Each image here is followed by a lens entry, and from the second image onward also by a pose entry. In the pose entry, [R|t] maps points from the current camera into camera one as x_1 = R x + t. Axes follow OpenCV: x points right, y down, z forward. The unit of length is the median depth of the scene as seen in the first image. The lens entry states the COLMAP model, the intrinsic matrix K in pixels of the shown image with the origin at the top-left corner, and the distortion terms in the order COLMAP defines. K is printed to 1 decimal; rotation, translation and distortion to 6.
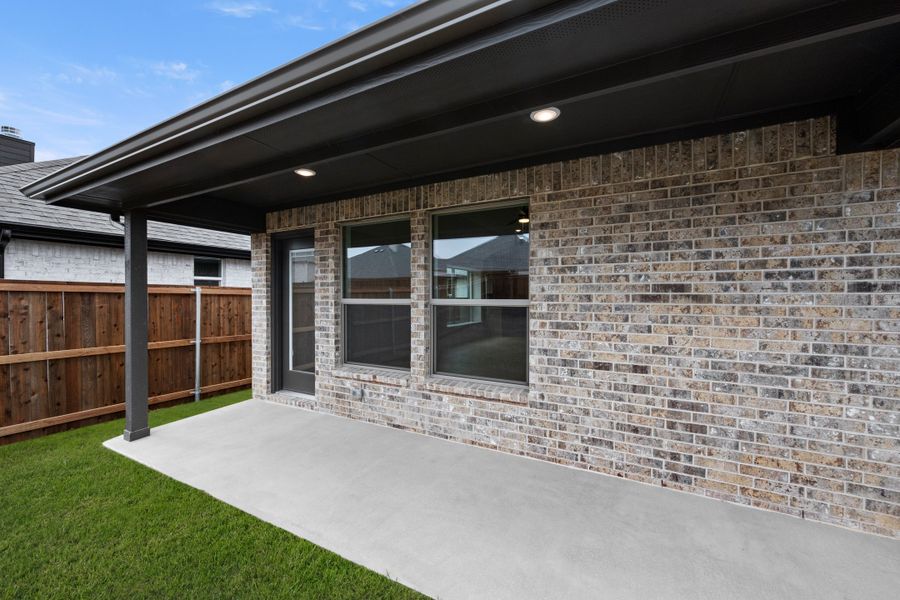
lens RADIAL K [[352.6, 0, 453.4], [0, 352.6, 298.7], [0, 0, 1]] dist [-0.000787, -0.000306]
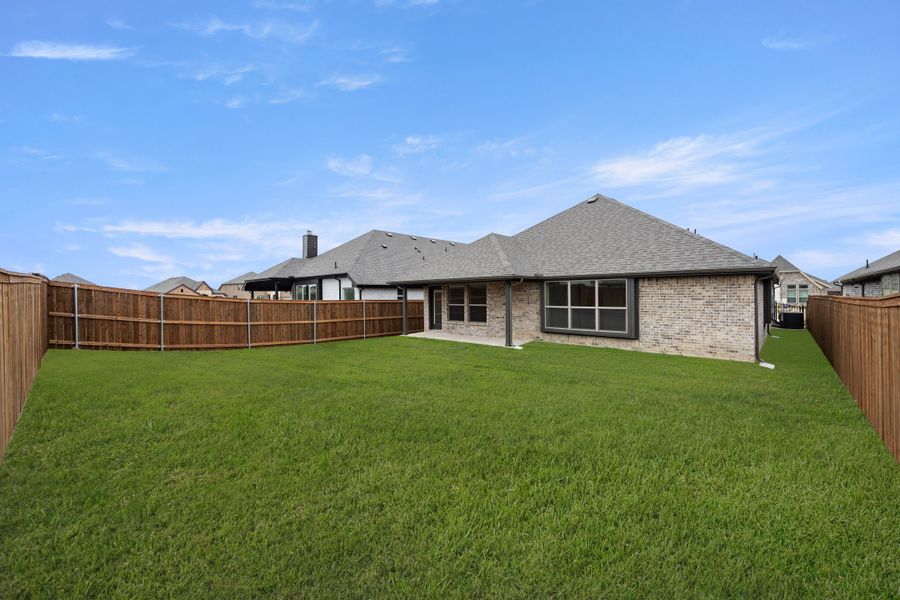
lens RADIAL K [[352.6, 0, 453.4], [0, 352.6, 298.7], [0, 0, 1]] dist [-0.000787, -0.000306]
pose [[0.966725, -0.004078, -0.255784, 0.739336], [0.003014, 0.999985, -0.004554, -0.042340], [0.255798, 0.003632, 0.966723, -2.776261]]
